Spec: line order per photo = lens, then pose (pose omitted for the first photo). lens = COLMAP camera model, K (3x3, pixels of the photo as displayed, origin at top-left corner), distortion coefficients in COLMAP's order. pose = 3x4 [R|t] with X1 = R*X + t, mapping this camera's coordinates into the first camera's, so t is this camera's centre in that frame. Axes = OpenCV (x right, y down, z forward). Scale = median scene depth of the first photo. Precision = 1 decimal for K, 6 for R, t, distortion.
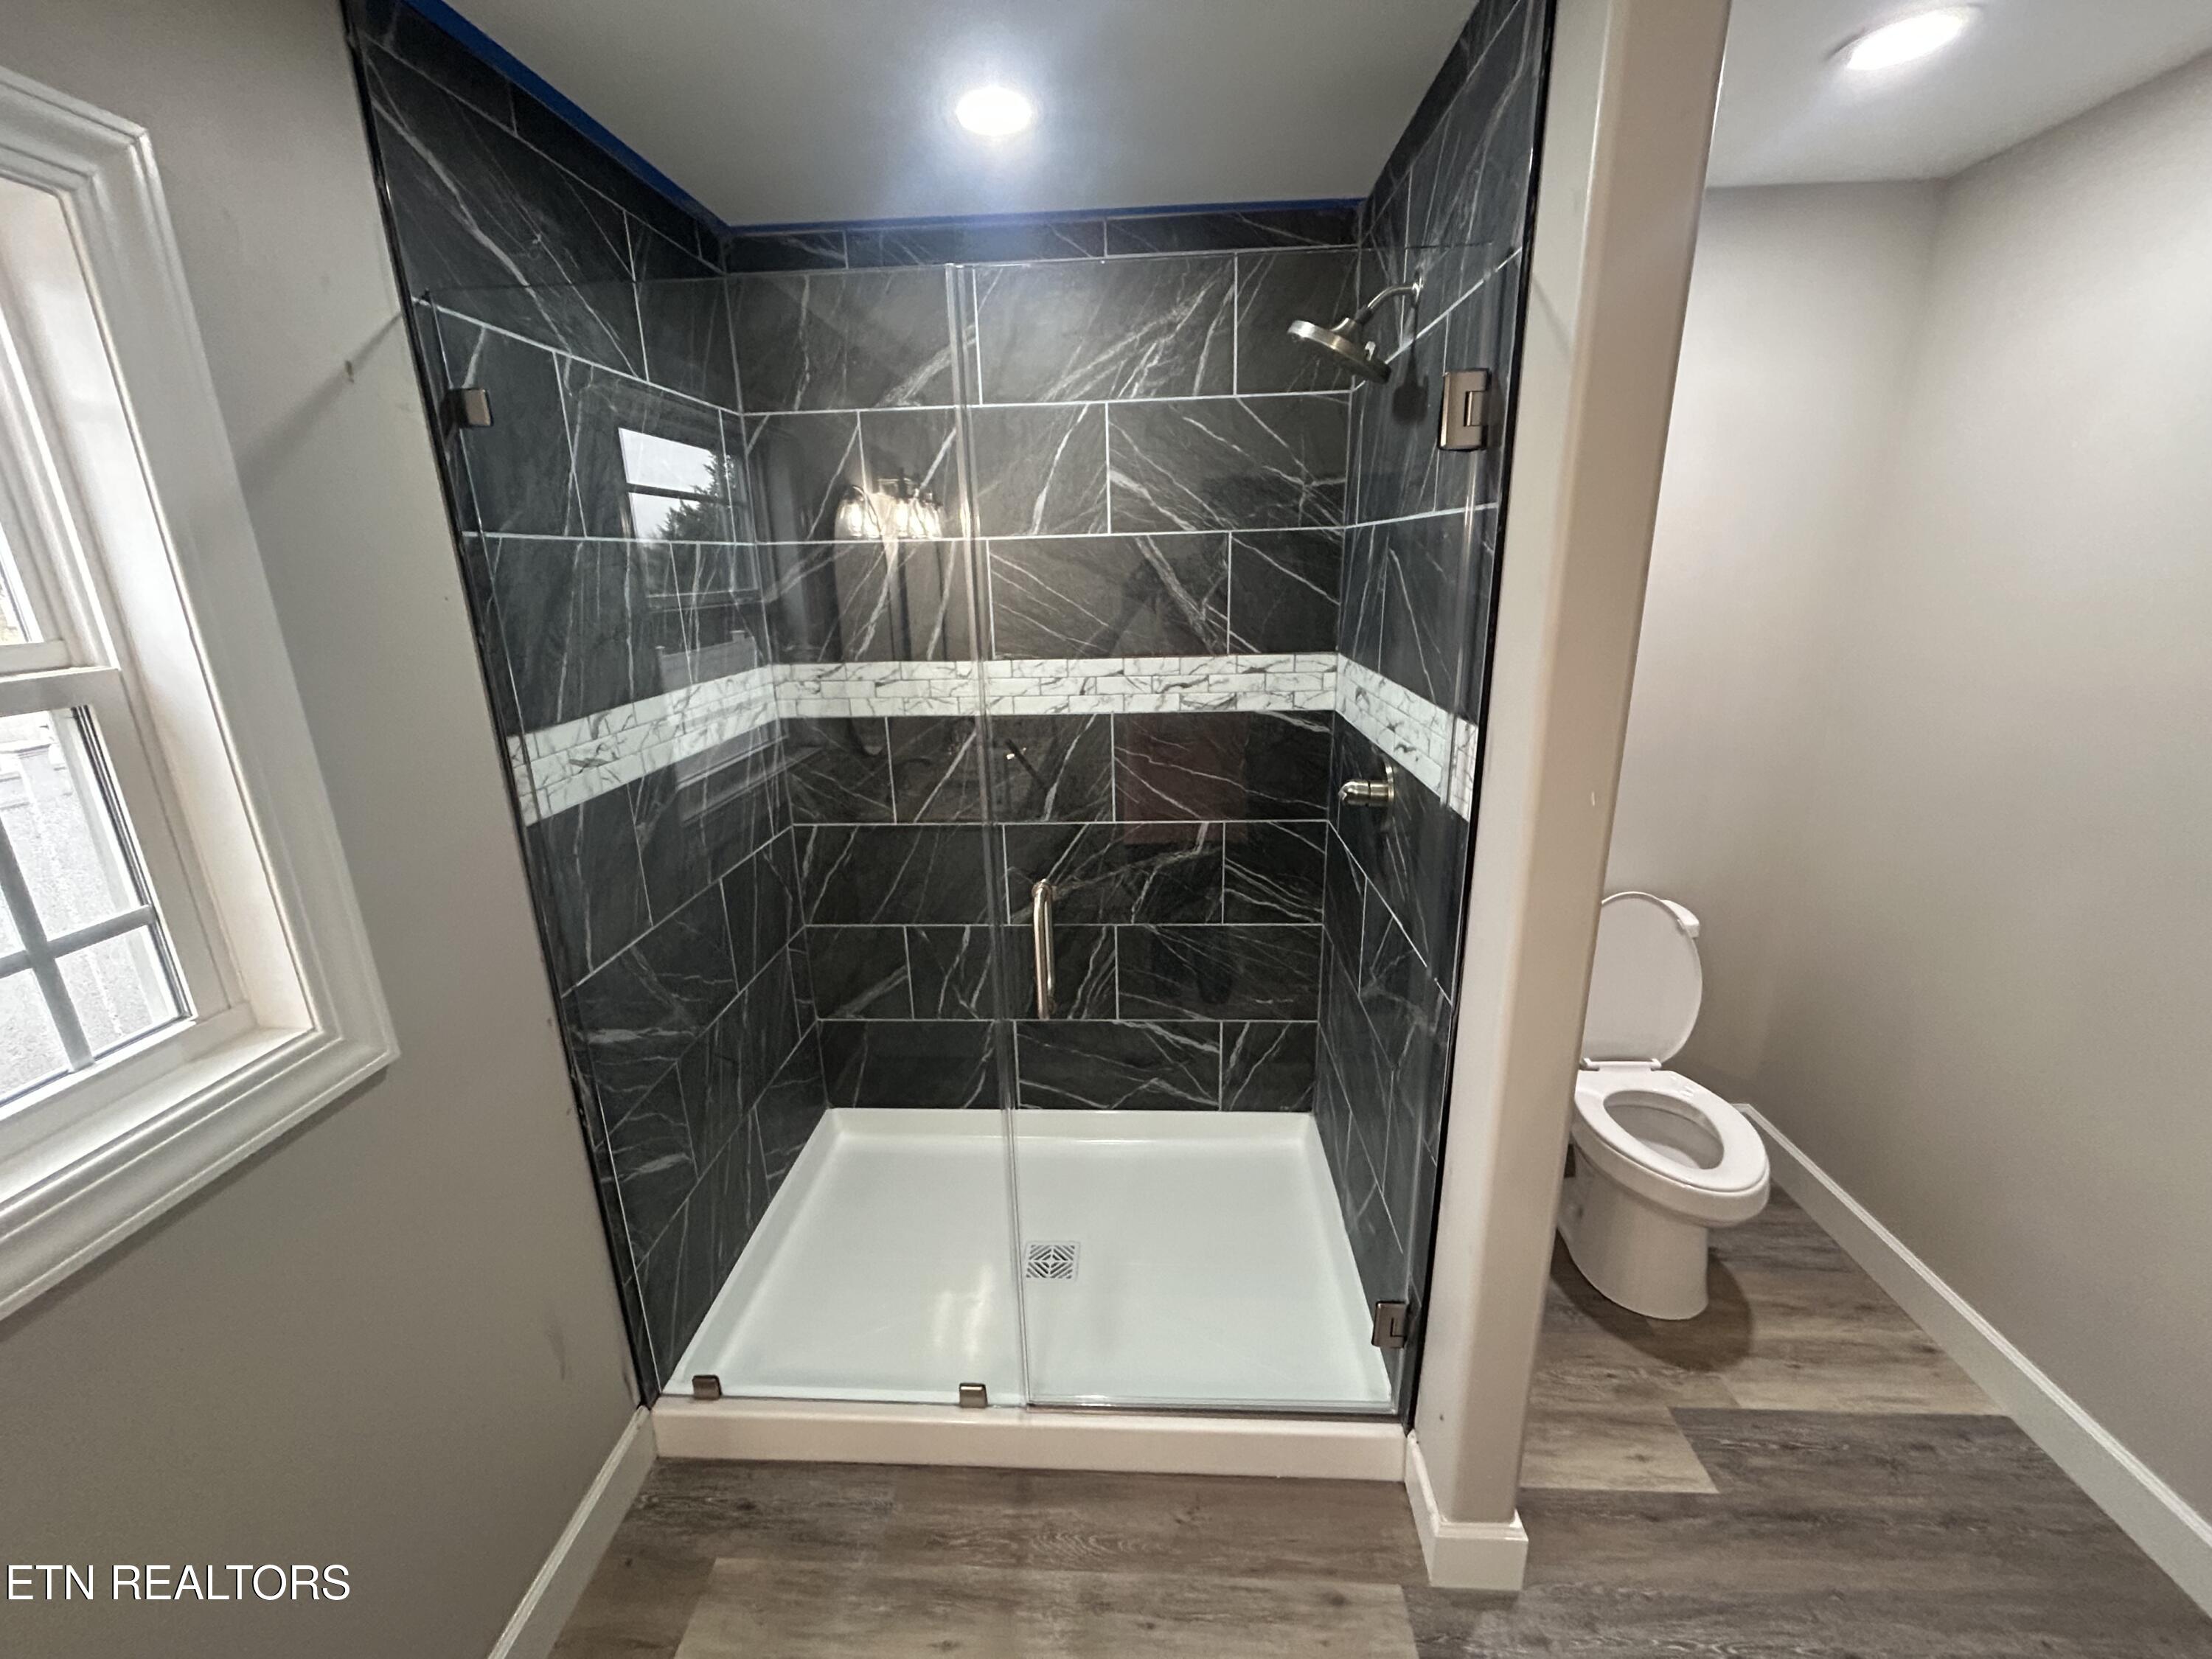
lens RADIAL K [[893.6, 0, 1105.9], [0, 893.6, 827.6], [0, 0, 1]] dist [-0.000713, 0.000453]
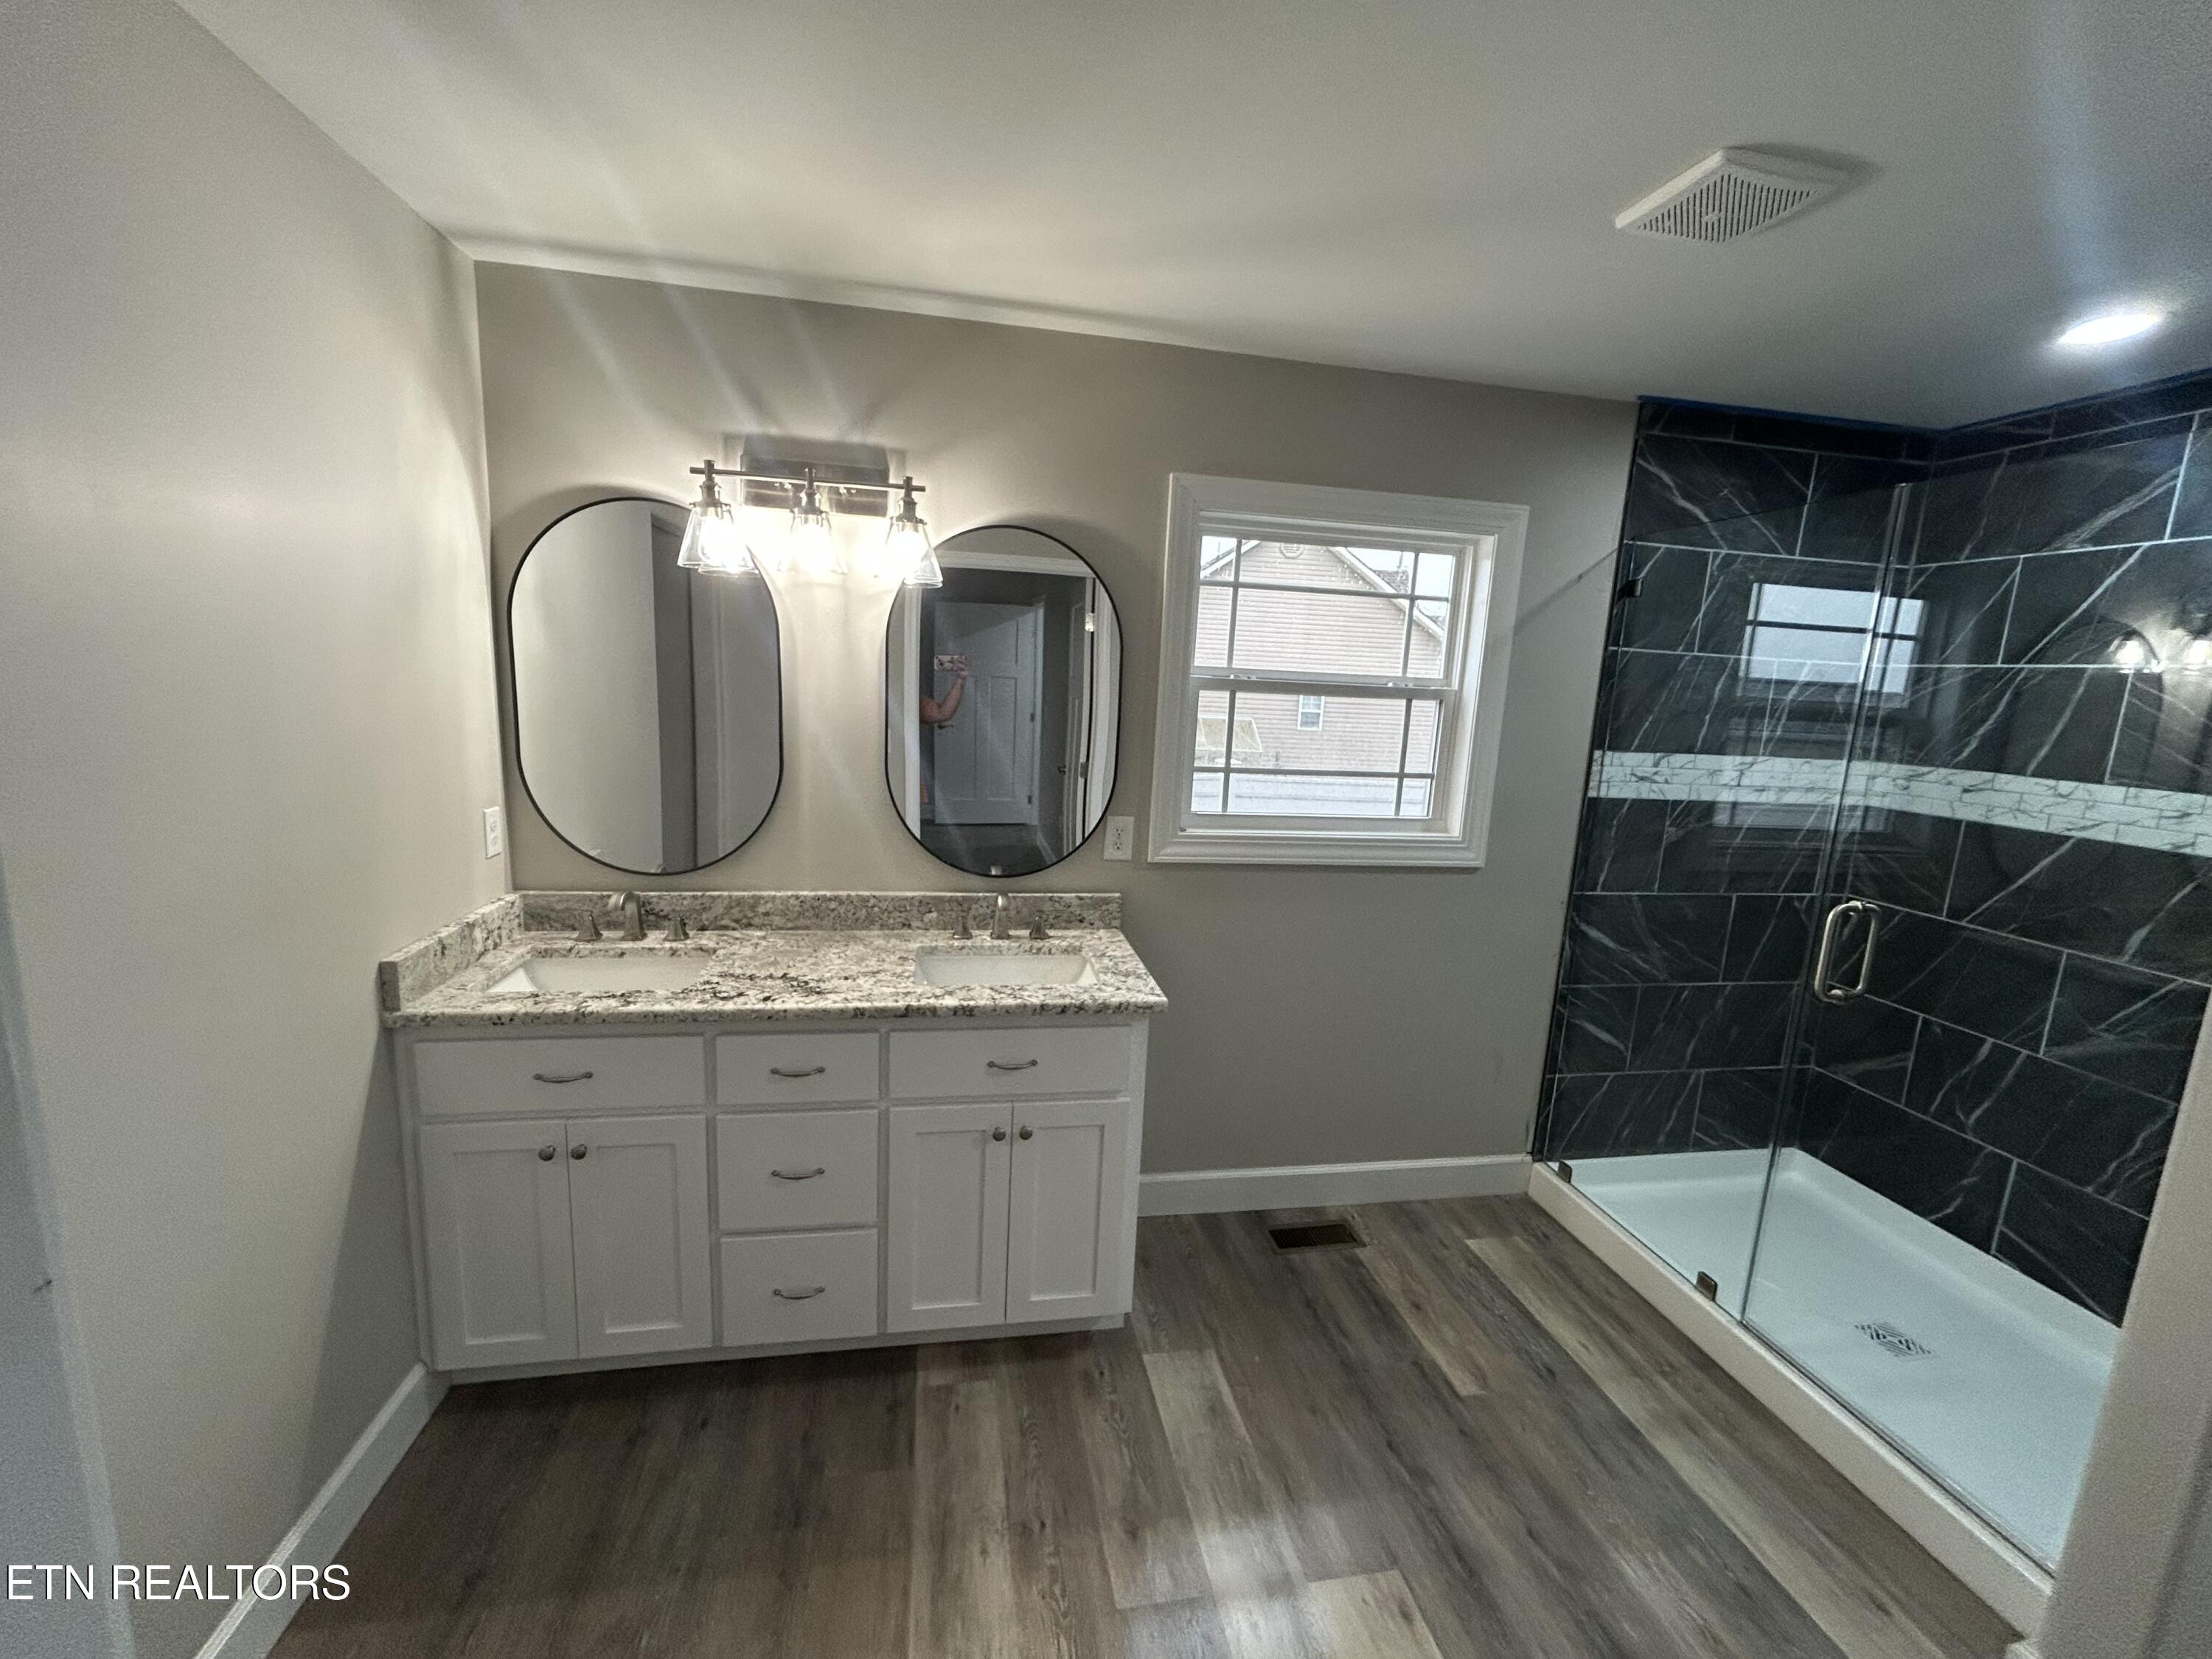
lens RADIAL K [[893.6, 0, 1105.9], [0, 893.6, 827.6], [0, 0, 1]] dist [-0.000713, 0.000453]
pose [[0.229518, 0.196459, -0.953271, 0.808571], [-0.332068, 0.936457, 0.113042, 0.159458], [0.914906, 0.290605, 0.280172, -0.389129]]
